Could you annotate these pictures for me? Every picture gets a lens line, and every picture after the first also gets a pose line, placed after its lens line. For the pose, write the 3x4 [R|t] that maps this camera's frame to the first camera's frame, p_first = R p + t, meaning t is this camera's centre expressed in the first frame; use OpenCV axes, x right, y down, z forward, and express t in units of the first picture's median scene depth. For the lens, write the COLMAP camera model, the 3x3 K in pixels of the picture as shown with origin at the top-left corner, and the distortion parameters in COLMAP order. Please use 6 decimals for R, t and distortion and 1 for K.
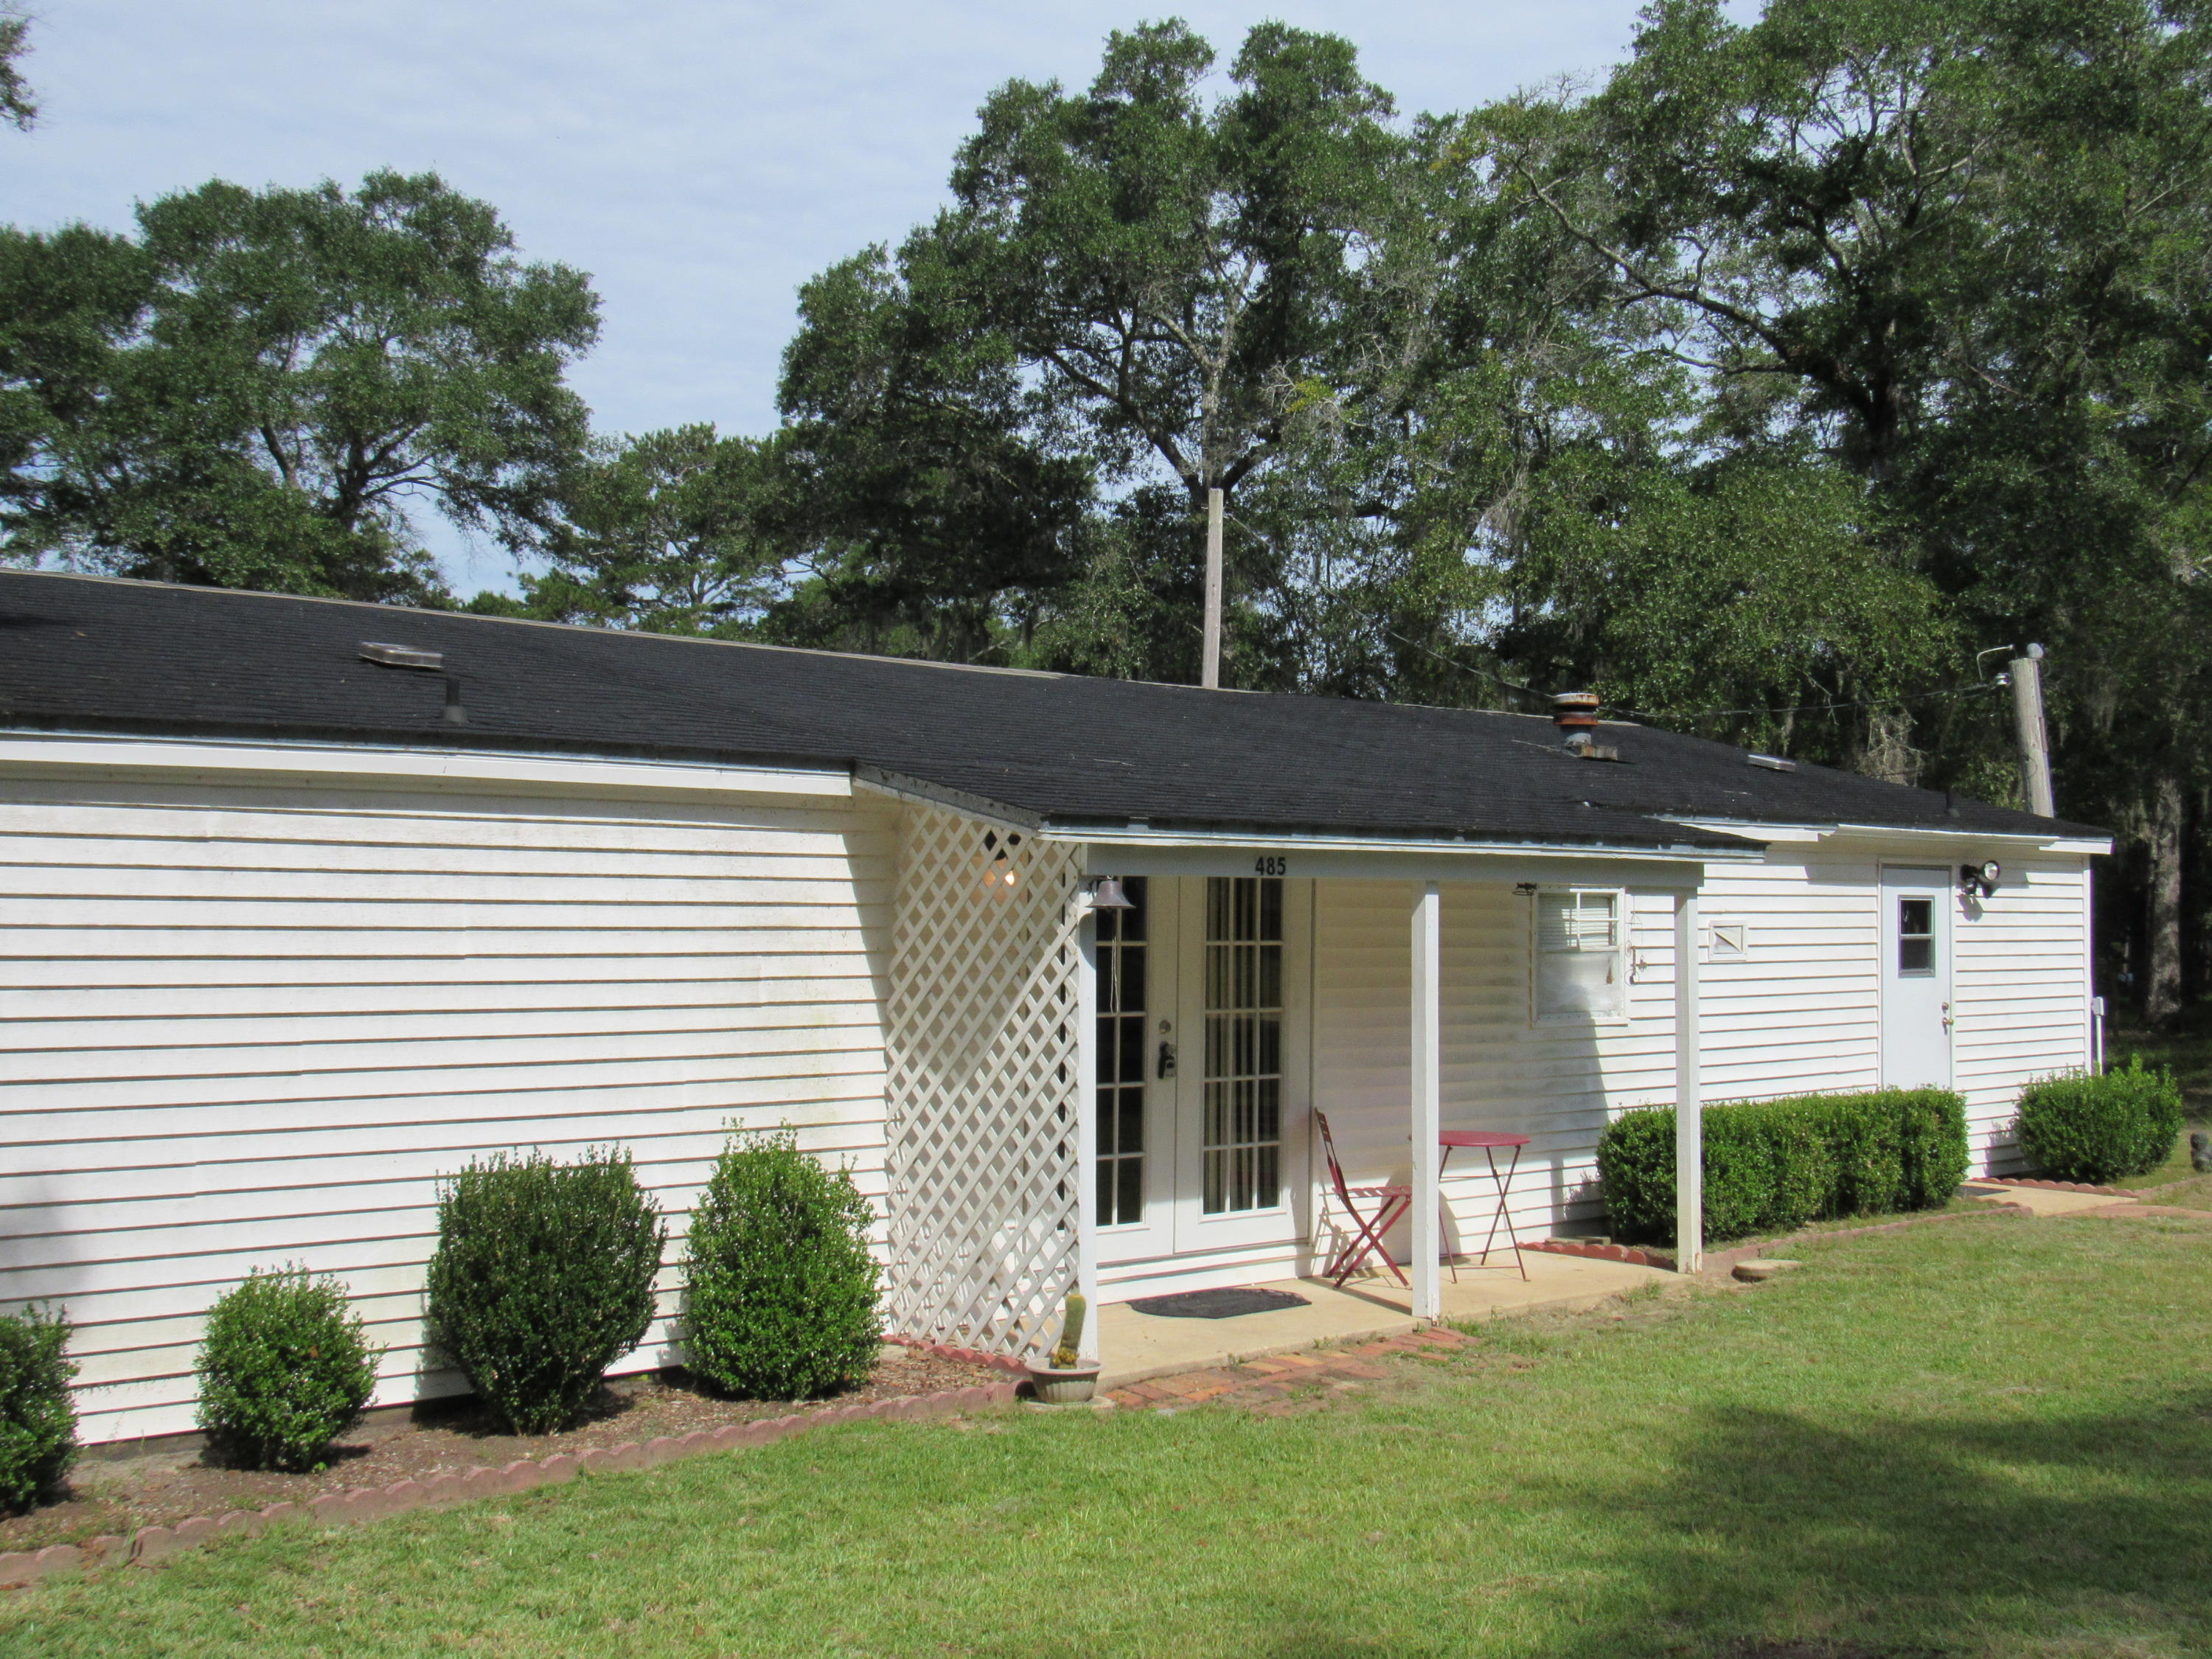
lens RADIAL K [[2489.3, 0, 1106.3], [0, 2489.3, 820.6], [0, 0, 1]] dist [-0.070901, 0.000000]
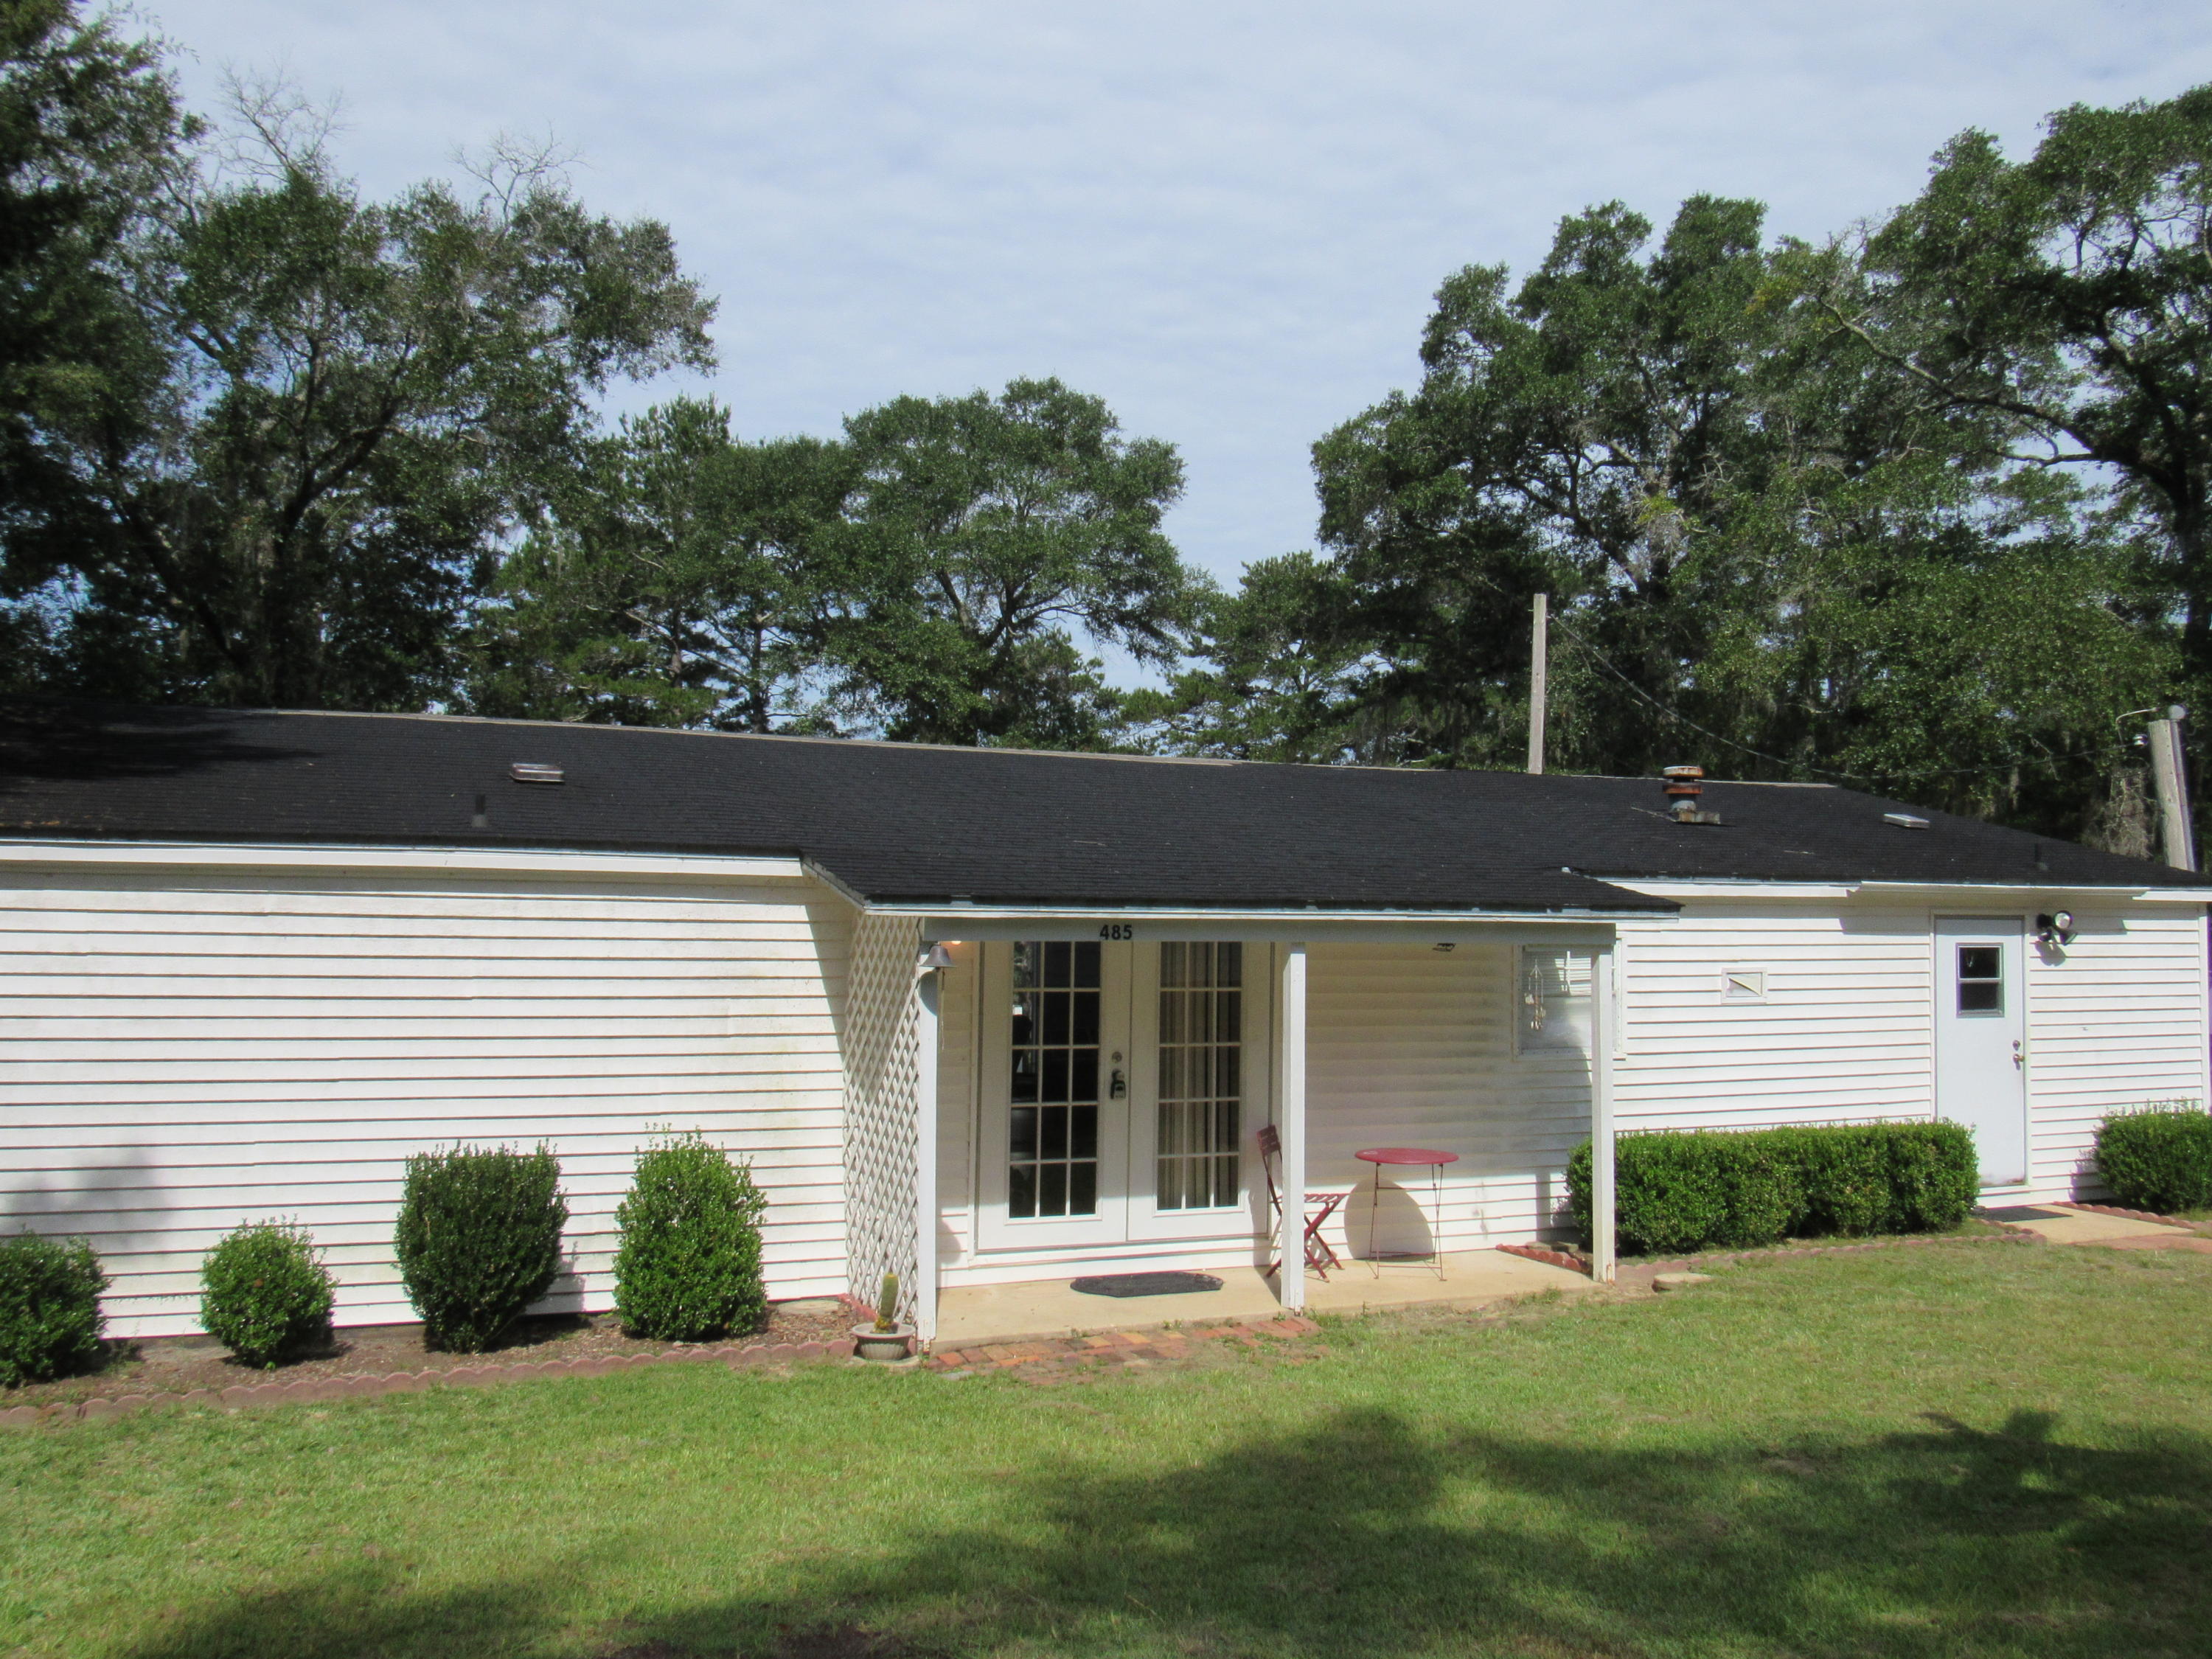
lens RADIAL K [[1958.3, 0, 1097.1], [0, 1958.3, 811.7], [0, 0, 1]] dist [-0.064547, 0.003813]
pose [[0.942018, -0.016343, -0.335164, 0.247265], [0.009183, 0.999695, -0.022934, -0.012087], [0.335436, 0.018527, 0.941881, 0.056390]]
